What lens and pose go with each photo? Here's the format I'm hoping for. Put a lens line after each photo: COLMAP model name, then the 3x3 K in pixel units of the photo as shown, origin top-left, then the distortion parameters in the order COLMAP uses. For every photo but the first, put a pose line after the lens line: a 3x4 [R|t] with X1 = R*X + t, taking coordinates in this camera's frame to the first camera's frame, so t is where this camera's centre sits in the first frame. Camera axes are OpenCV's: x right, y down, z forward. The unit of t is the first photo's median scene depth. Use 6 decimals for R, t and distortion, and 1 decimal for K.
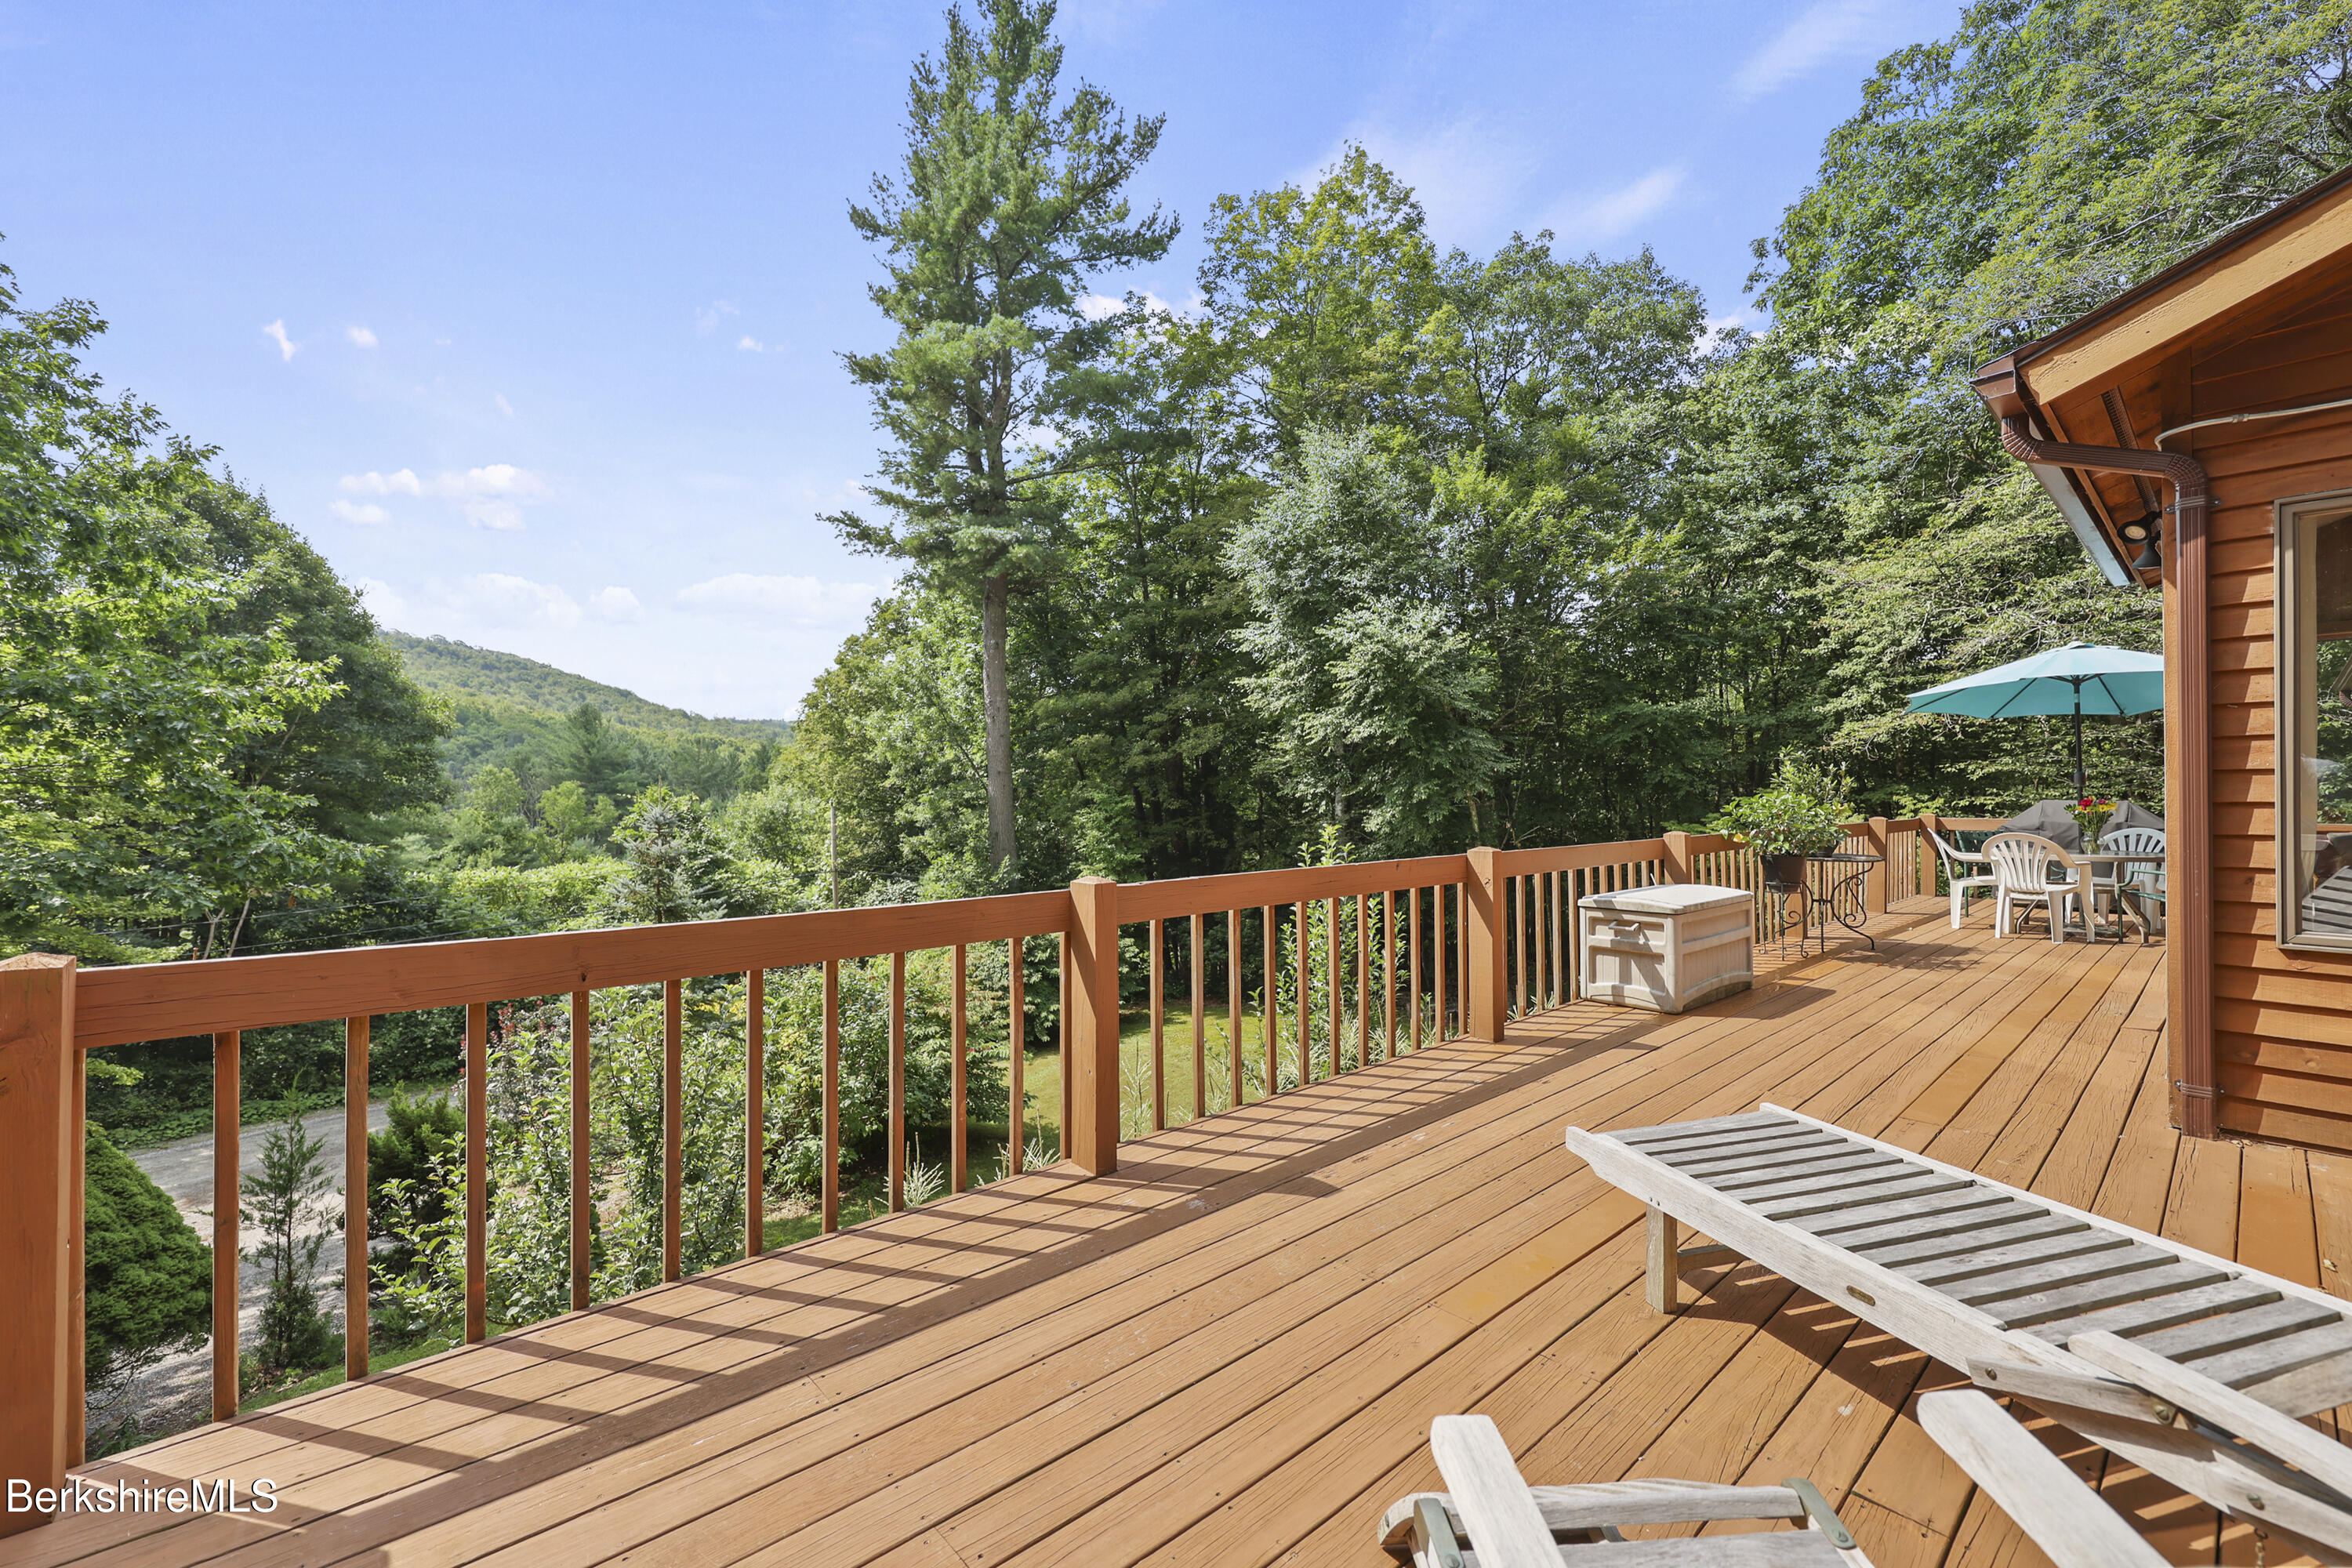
lens RADIAL K [[948.0, 0, 1176.0], [0, 948.0, 784.0], [0, 0, 1]] dist [-0.001643, 0.000049]
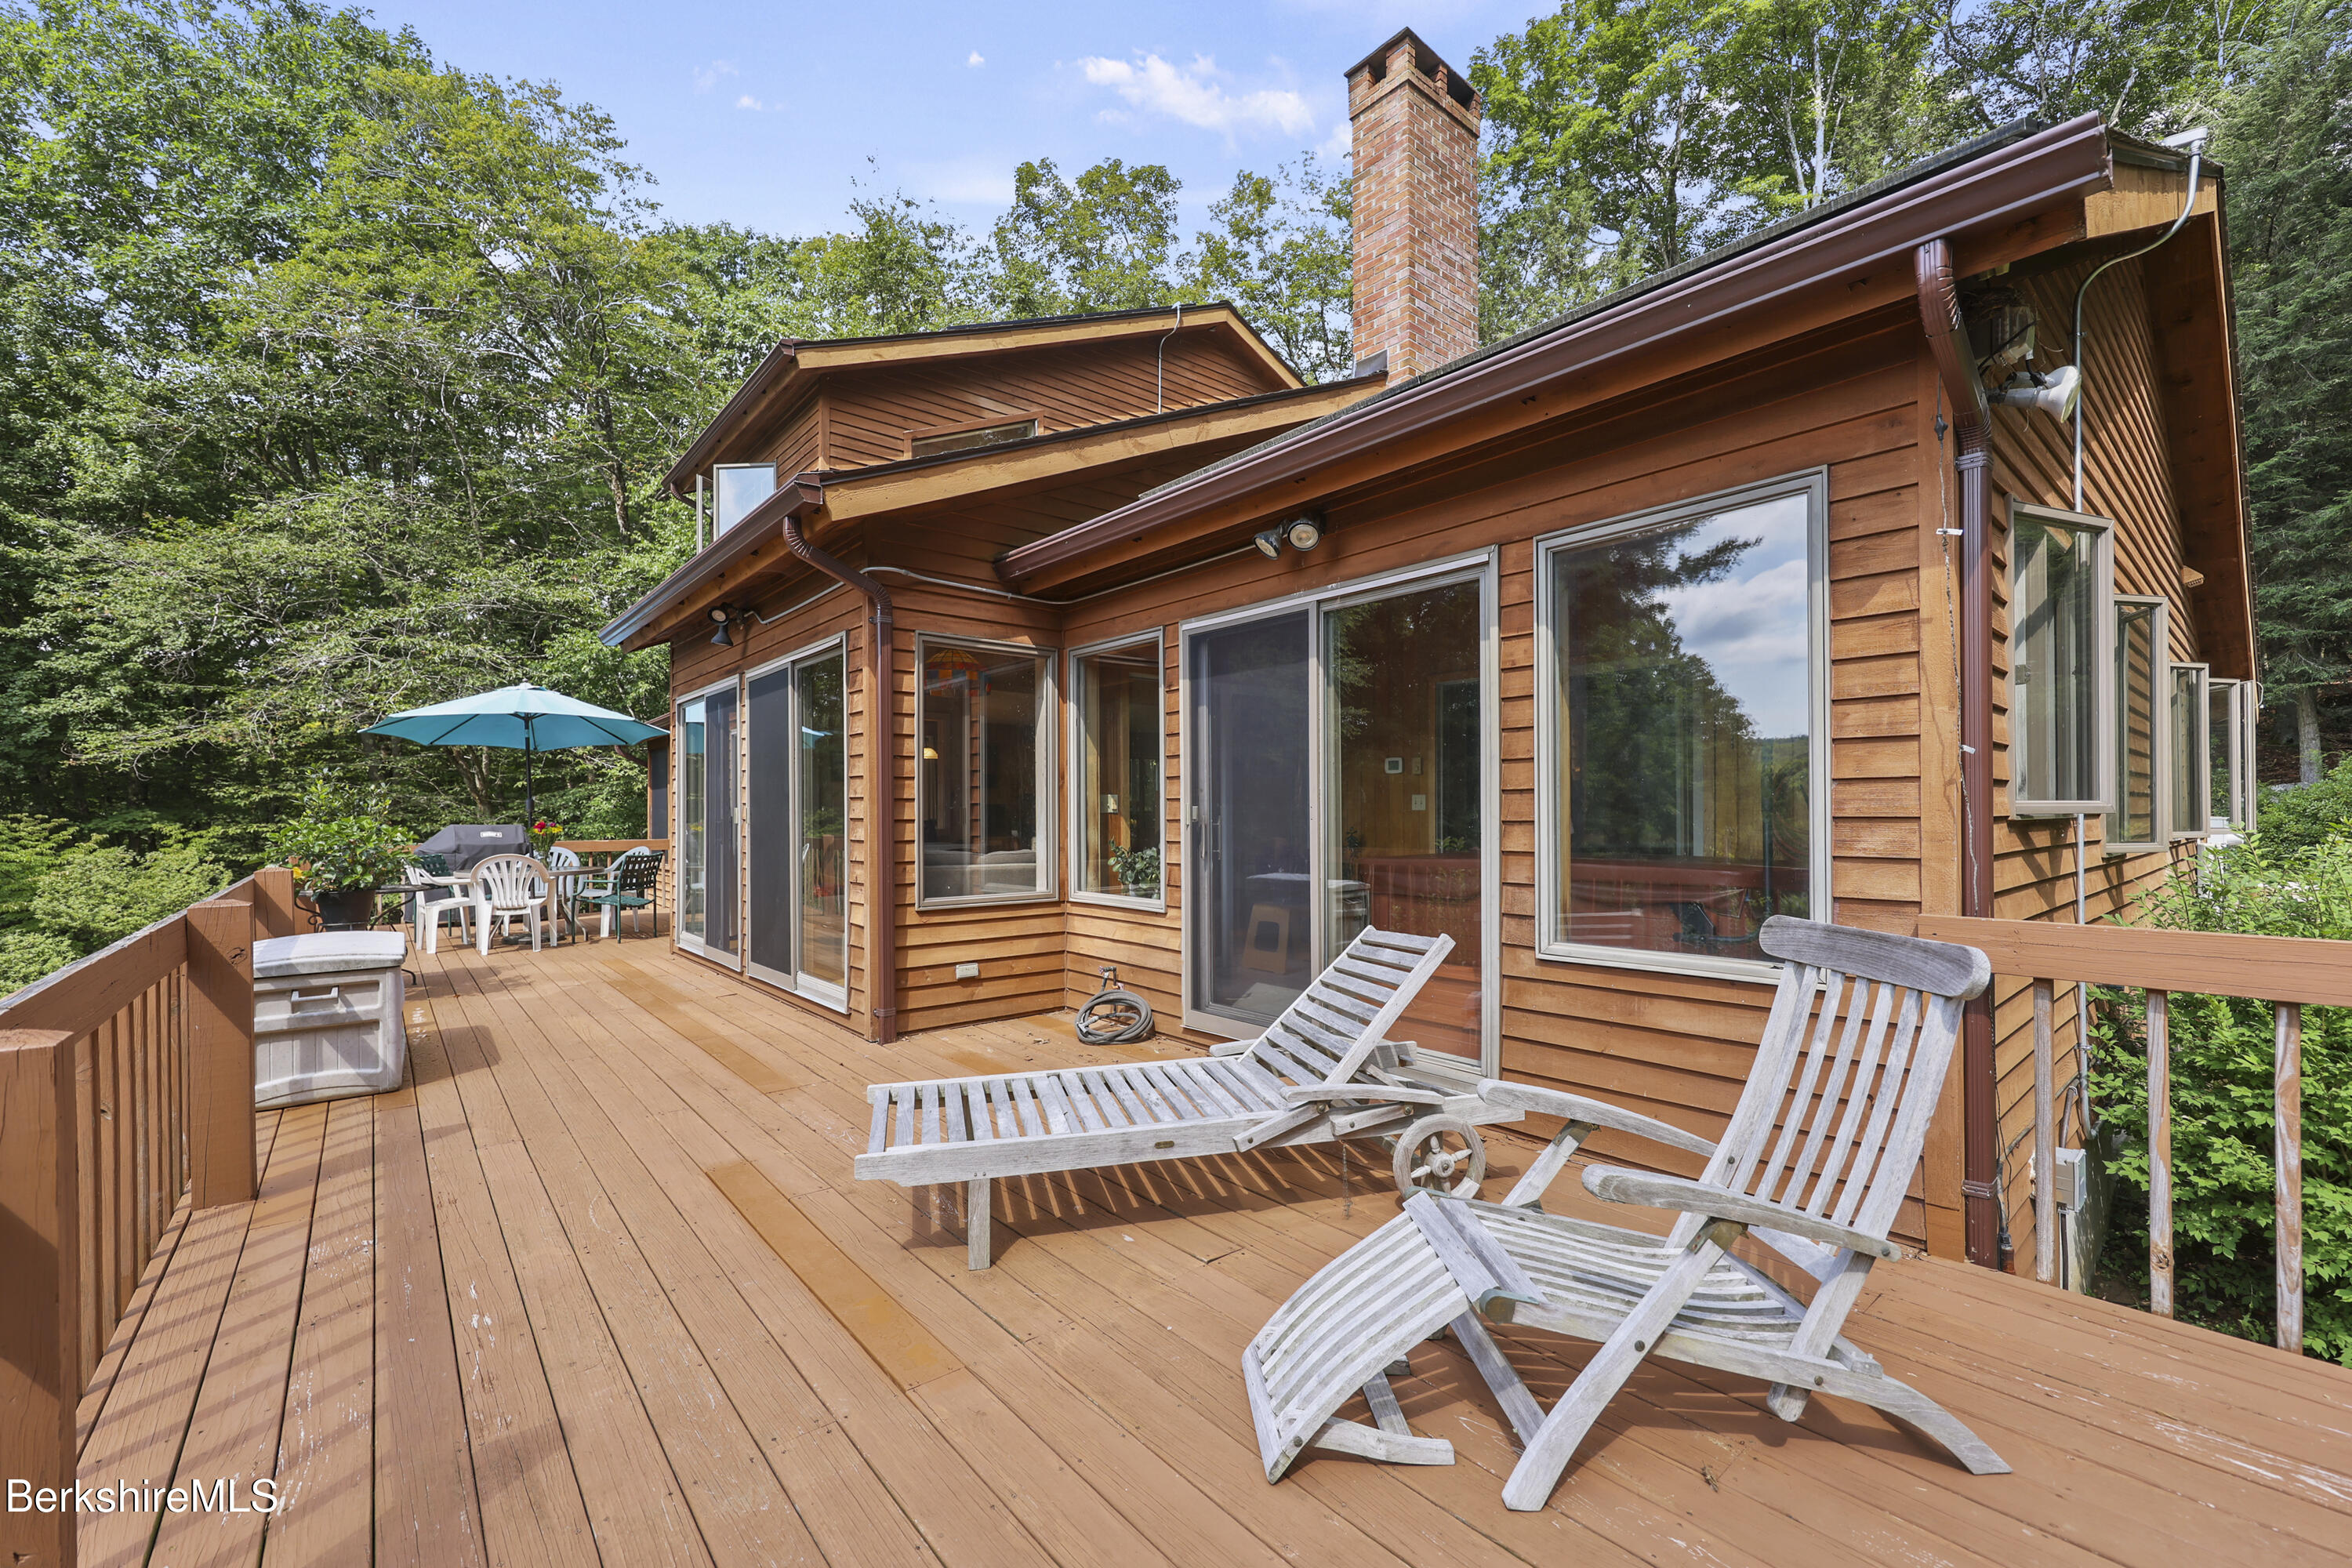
lens RADIAL K [[962.0, 0, 1172.5], [0, 962.0, 799.0], [0, 0, 1]] dist [-0.001354, 0.000026]
pose [[0.032255, 0.018162, 0.999315, -0.166002], [-0.004336, 0.999828, -0.018032, 0.004799], [-0.999470, -0.003751, 0.032329, 0.195296]]
